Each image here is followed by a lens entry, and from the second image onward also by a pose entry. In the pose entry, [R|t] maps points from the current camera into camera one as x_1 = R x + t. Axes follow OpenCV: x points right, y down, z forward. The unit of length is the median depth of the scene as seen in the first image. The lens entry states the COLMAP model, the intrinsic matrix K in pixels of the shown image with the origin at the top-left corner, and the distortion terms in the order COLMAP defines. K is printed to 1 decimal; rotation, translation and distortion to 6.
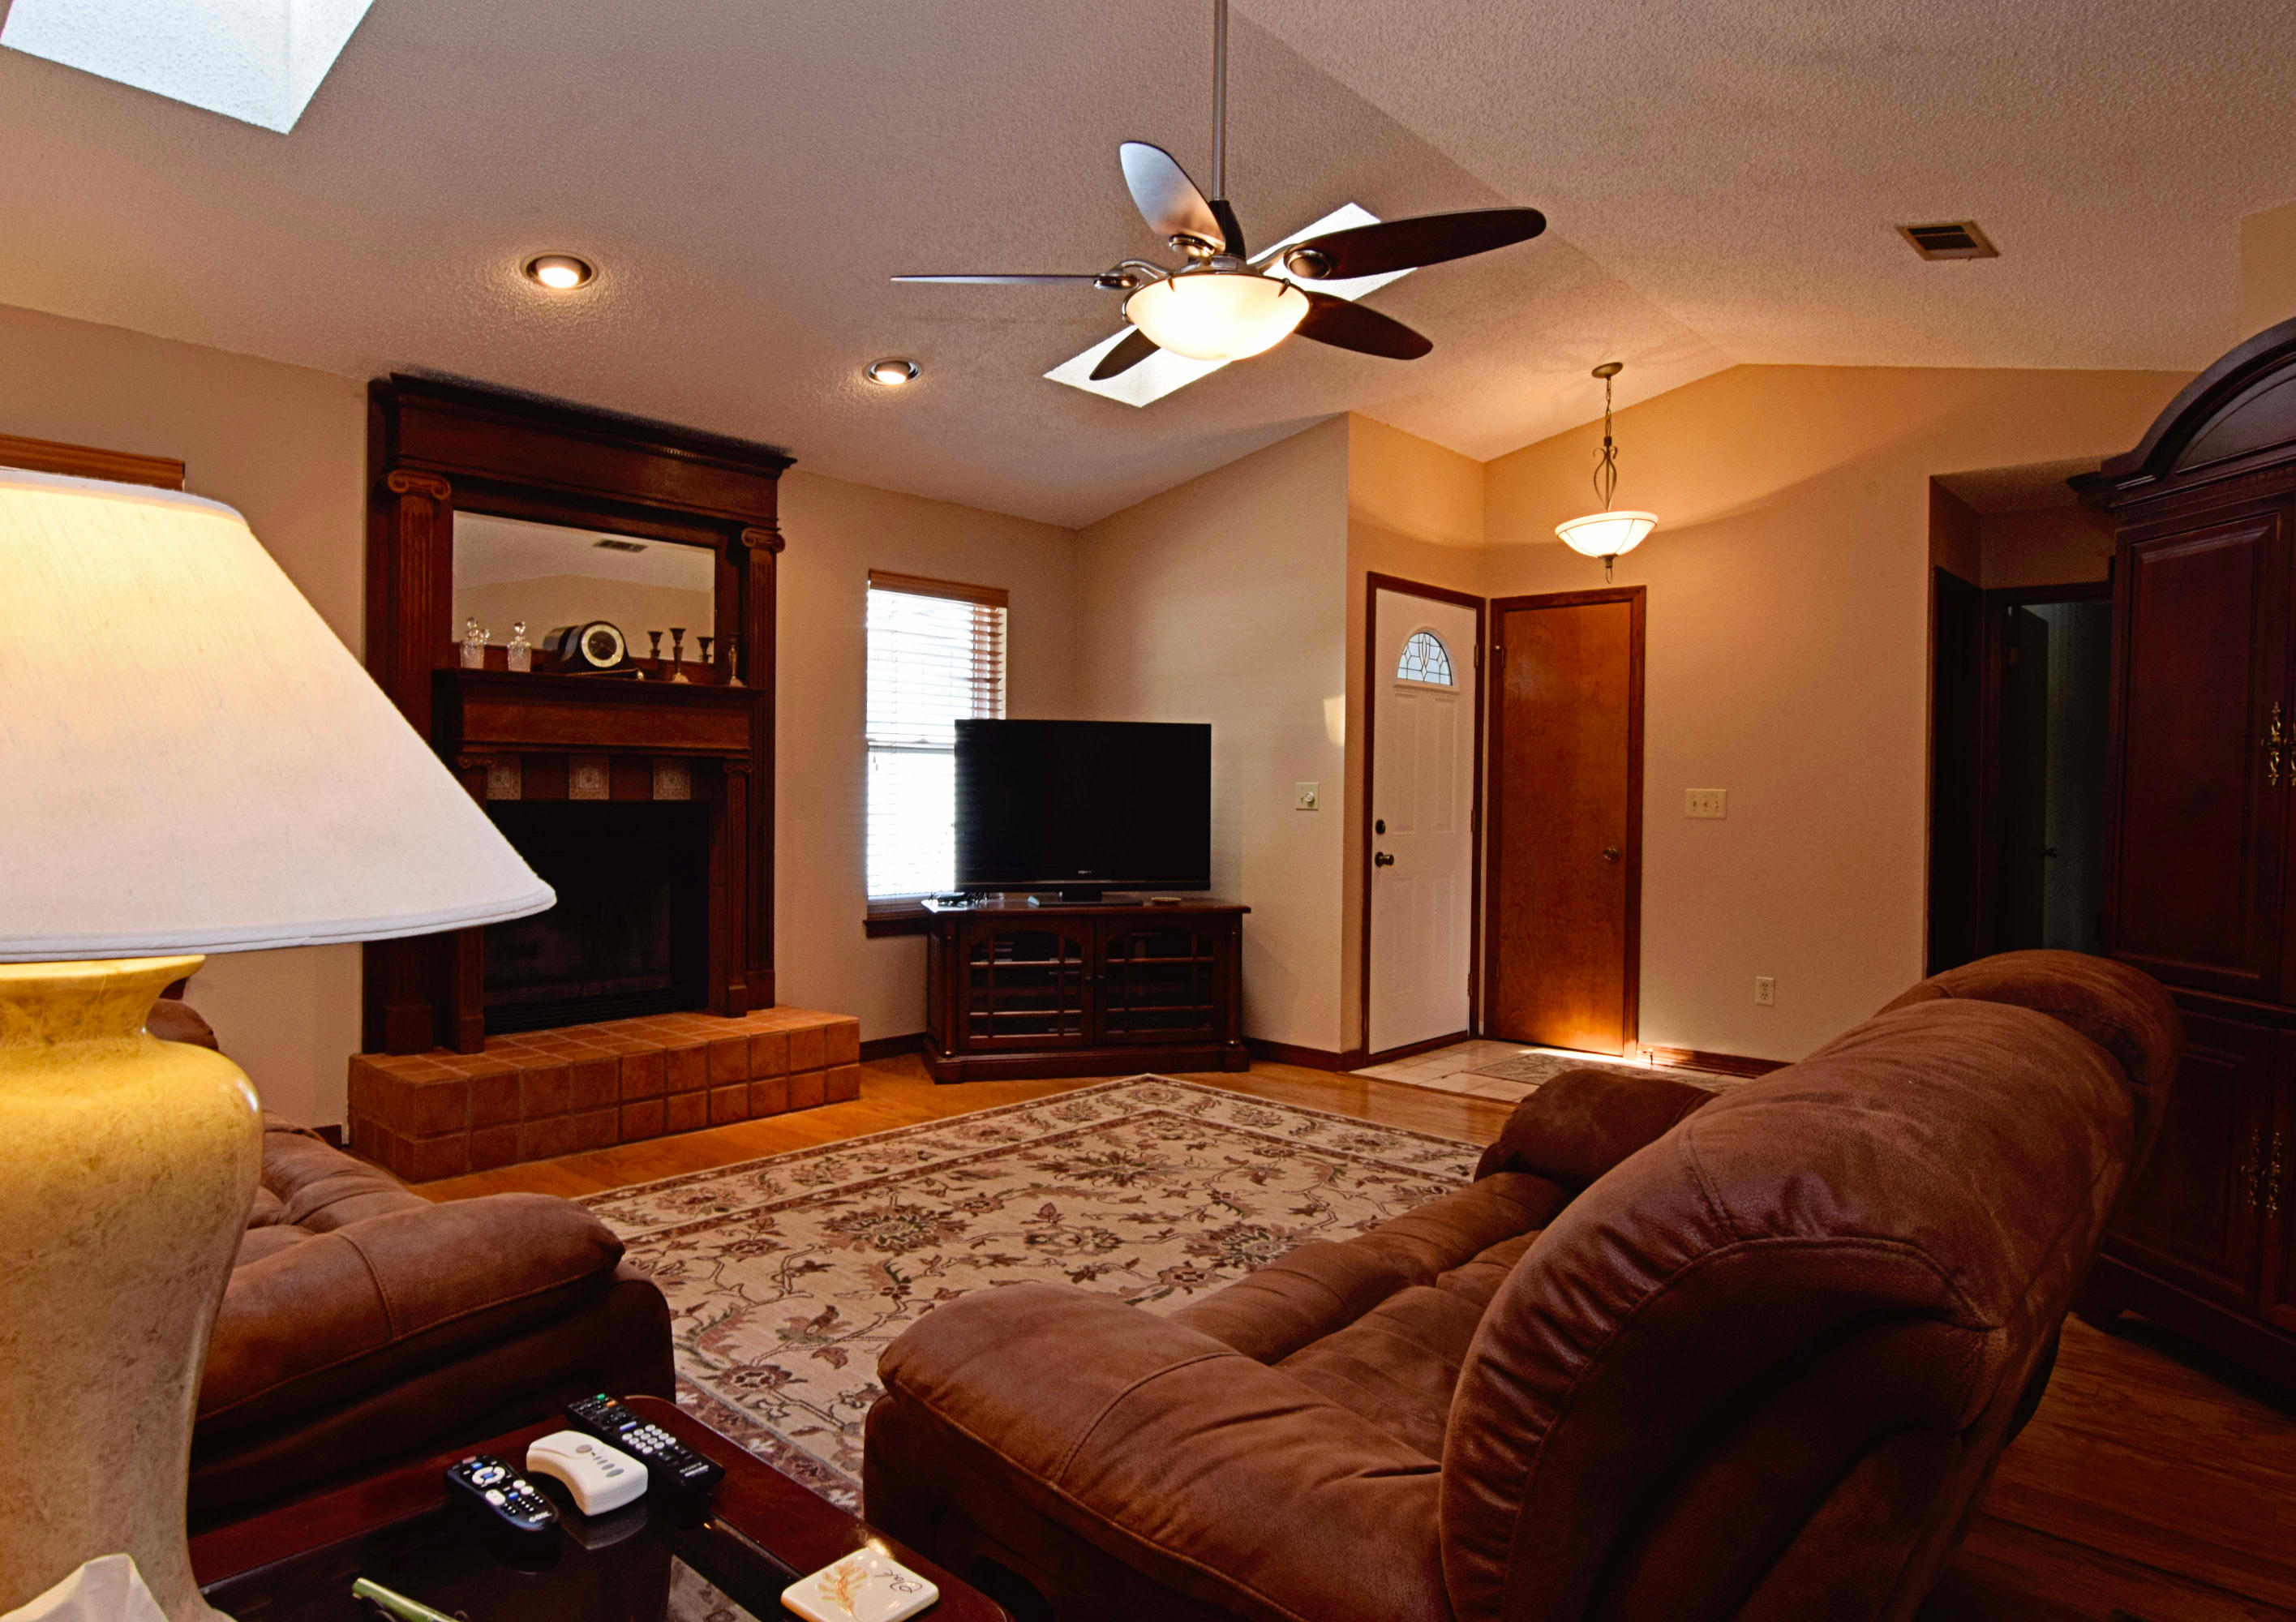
lens RADIAL K [[1381.7, 0, 1066.6], [0, 1381.7, 808.7], [0, 0, 1]] dist [-0.026025, -0.000136]
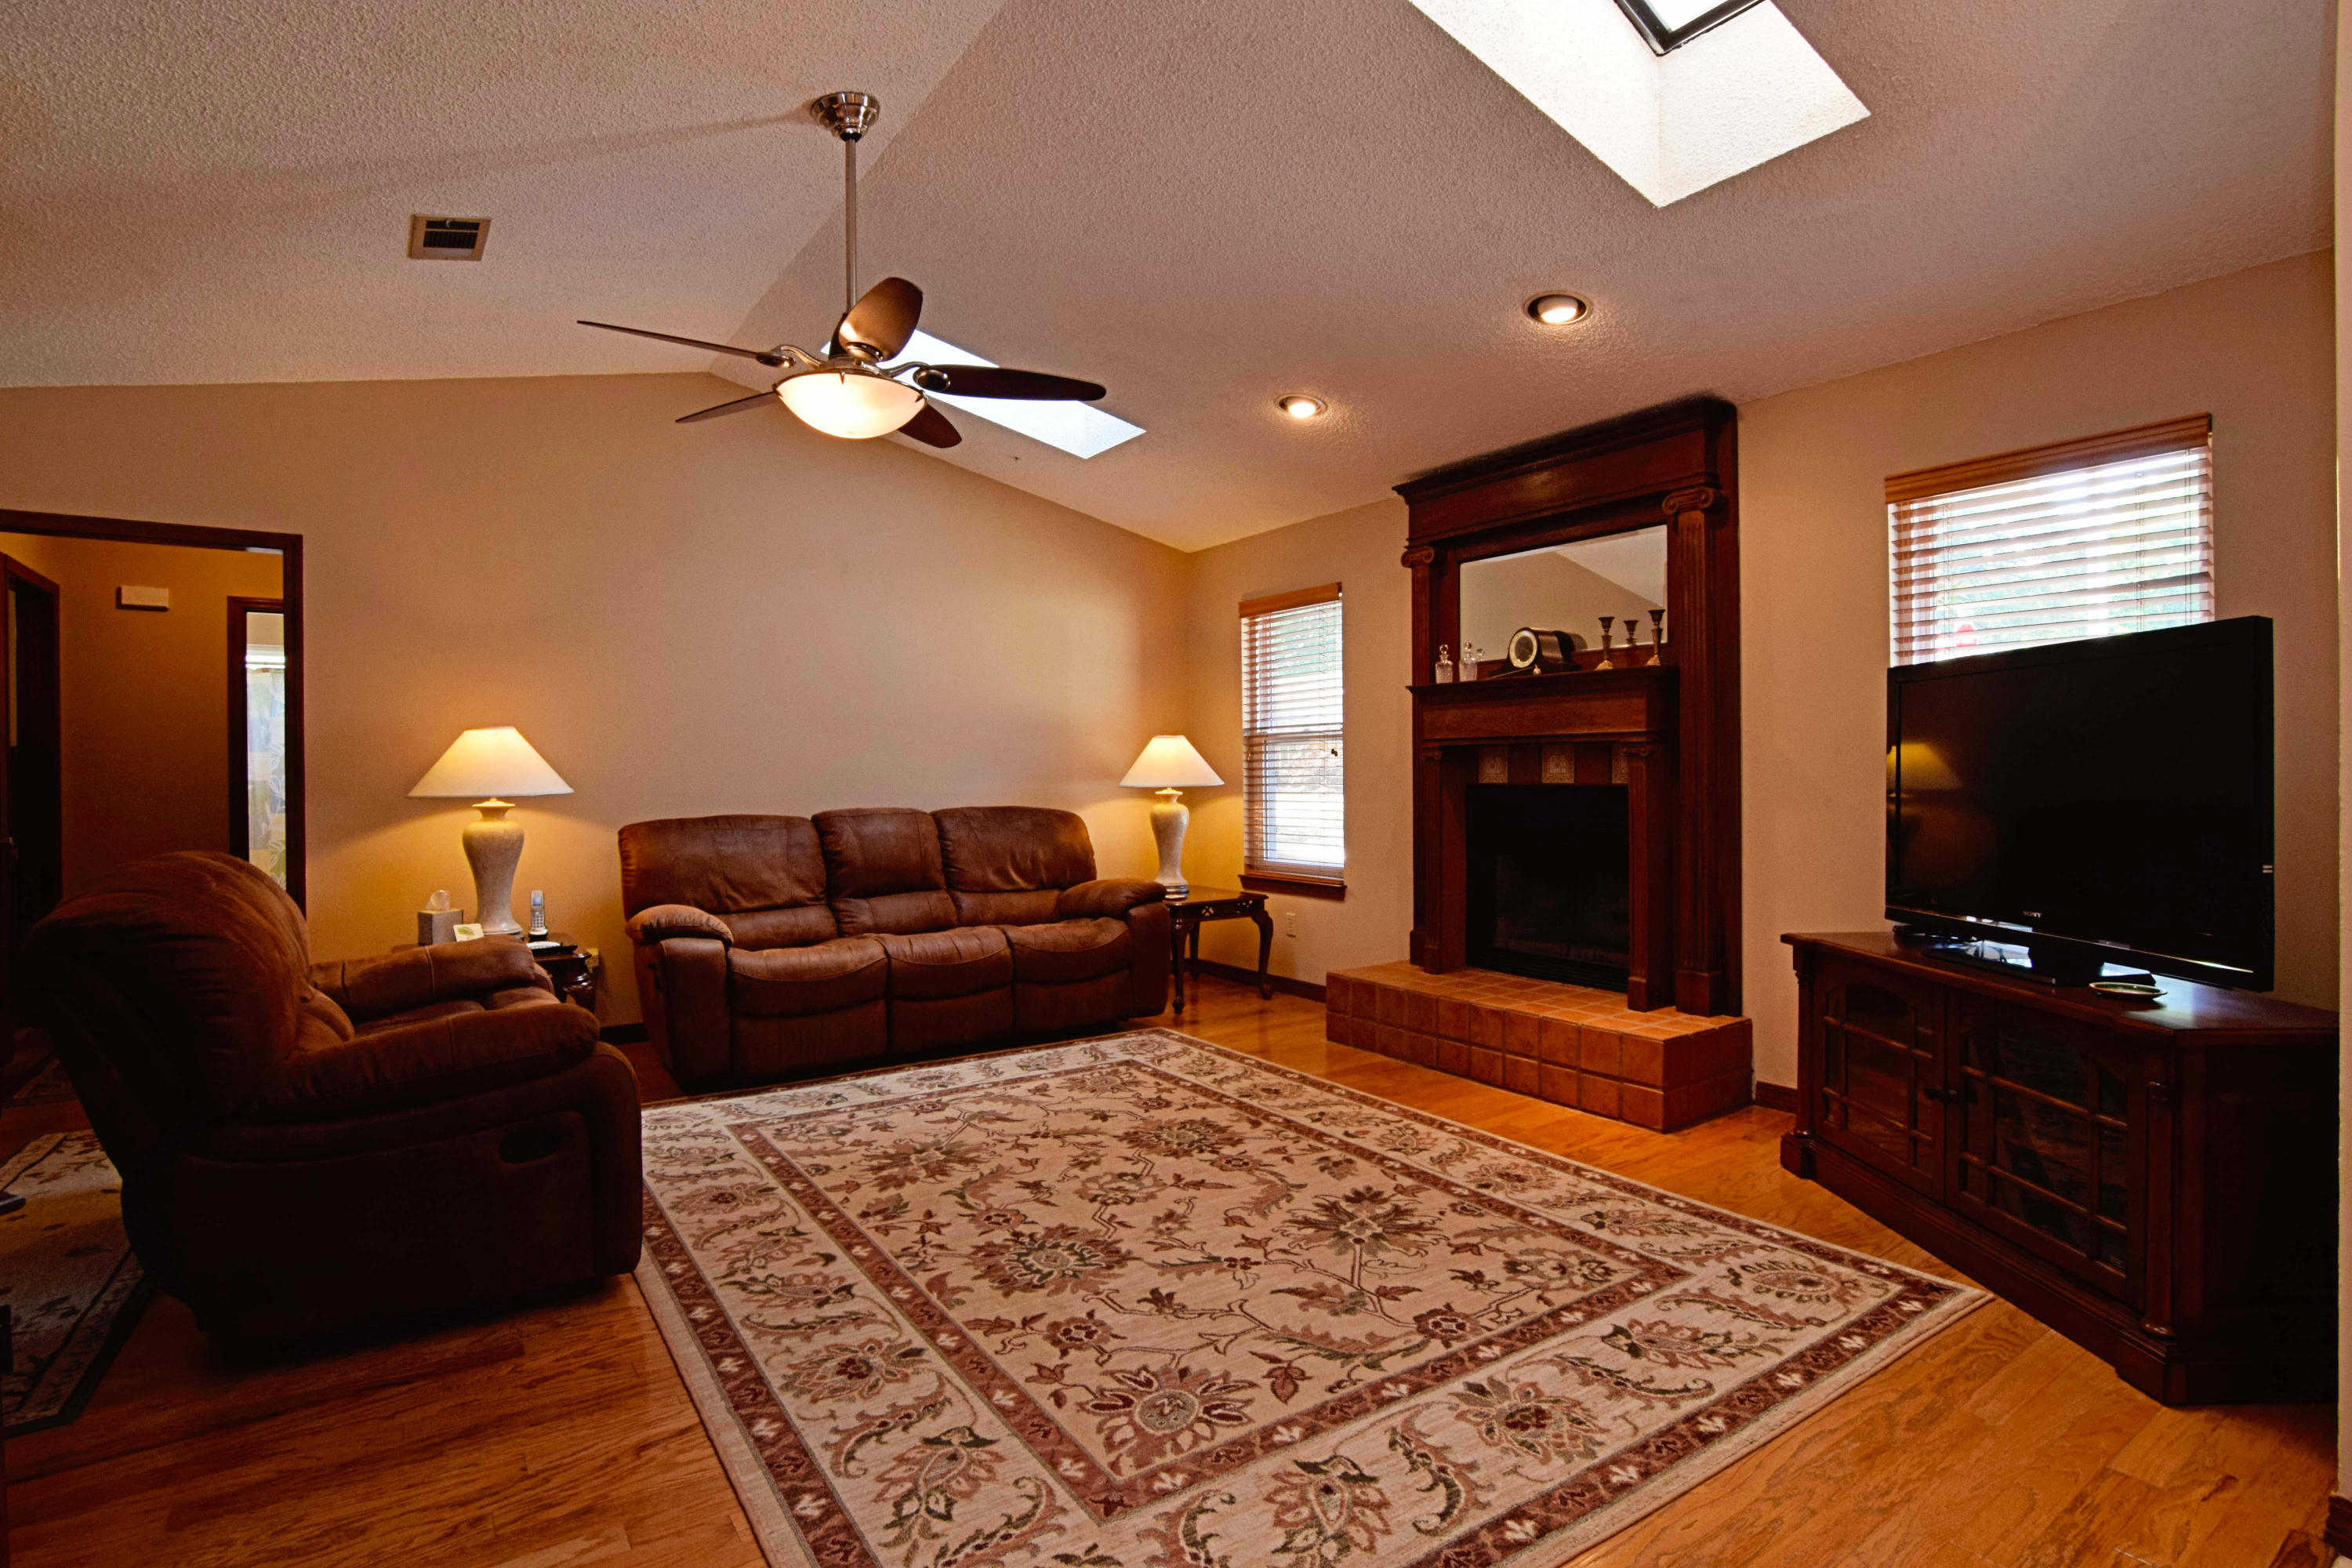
lens RADIAL K [[1145.3, 0, 1170.5], [0, 1145.3, 772.4], [0, 0, 1]] dist [-0.029431, 0.006894]
pose [[-0.202053, -0.006312, -0.979354, 0.762885], [-0.012585, 0.999913, -0.003849, -0.009496], [0.979294, 0.011547, -0.202115, 1.057822]]
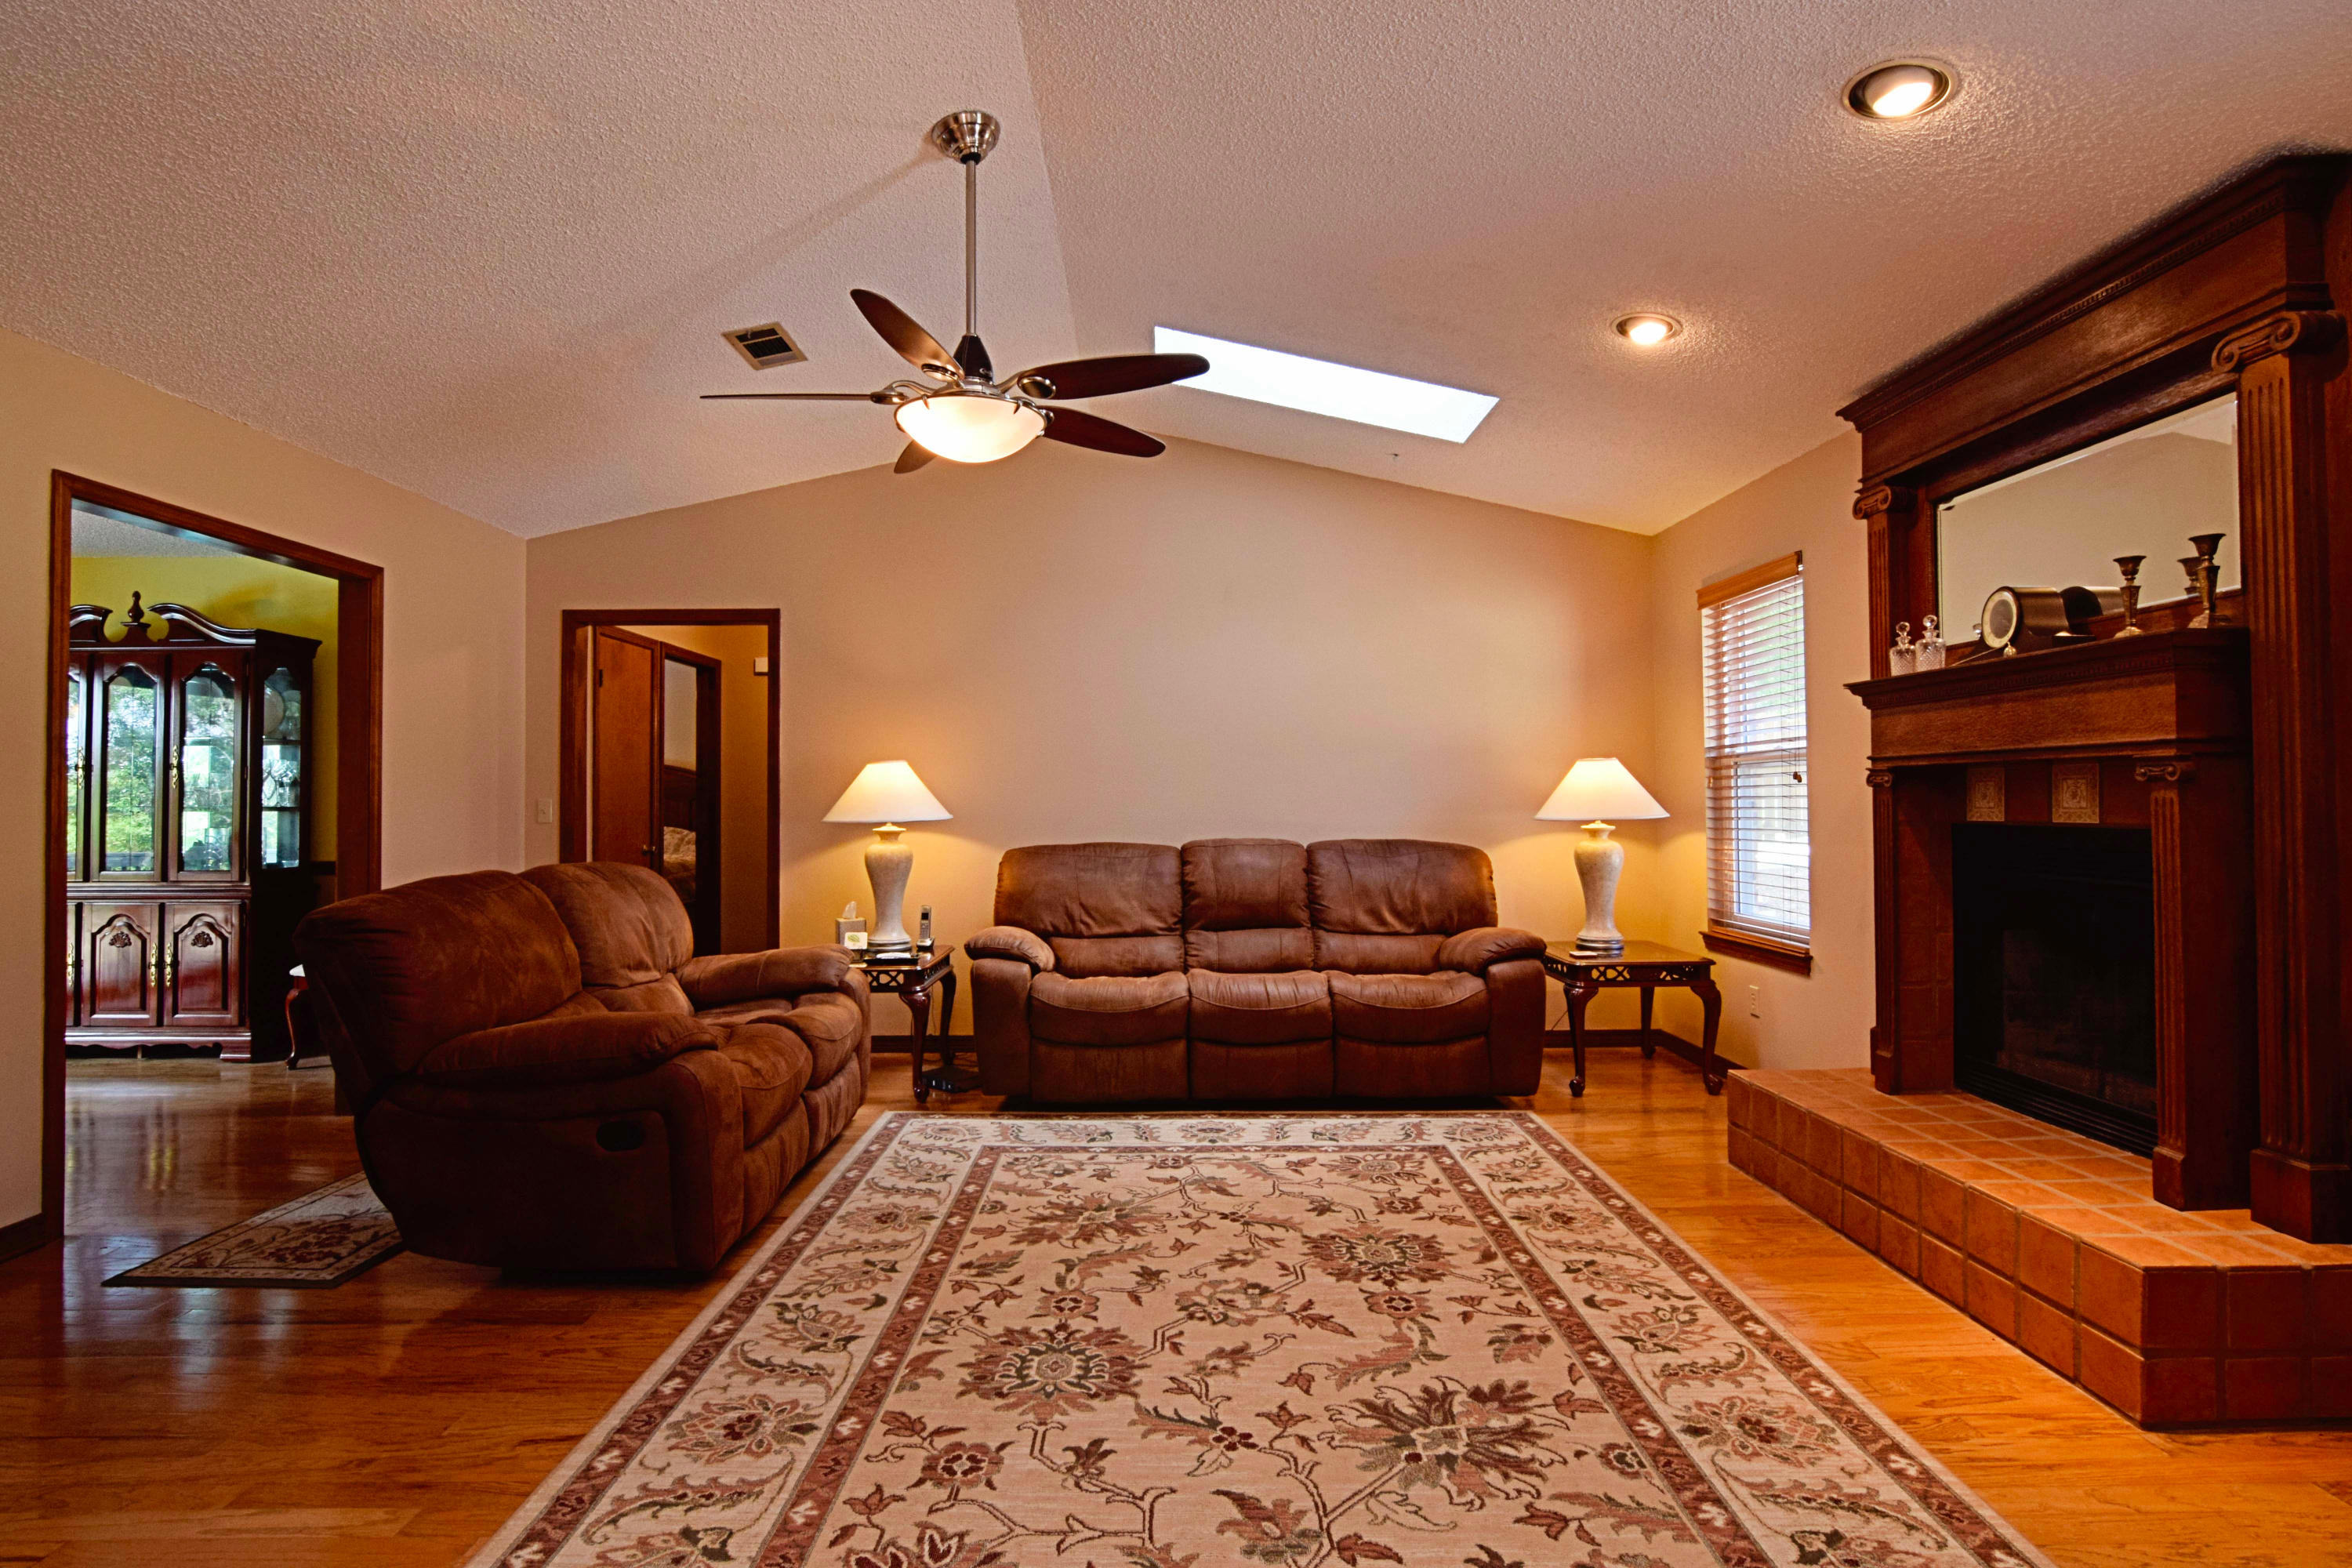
lens RADIAL K [[1145.3, 0, 1177.6], [0, 1145.3, 777.8], [0, 0, 1]] dist [-0.029431, 0.006894]
pose [[-0.711483, -0.020089, -0.702416, 0.489656], [-0.014892, 0.999798, -0.013510, -0.018567], [0.702546, 0.000848, -0.711638, 1.312668]]
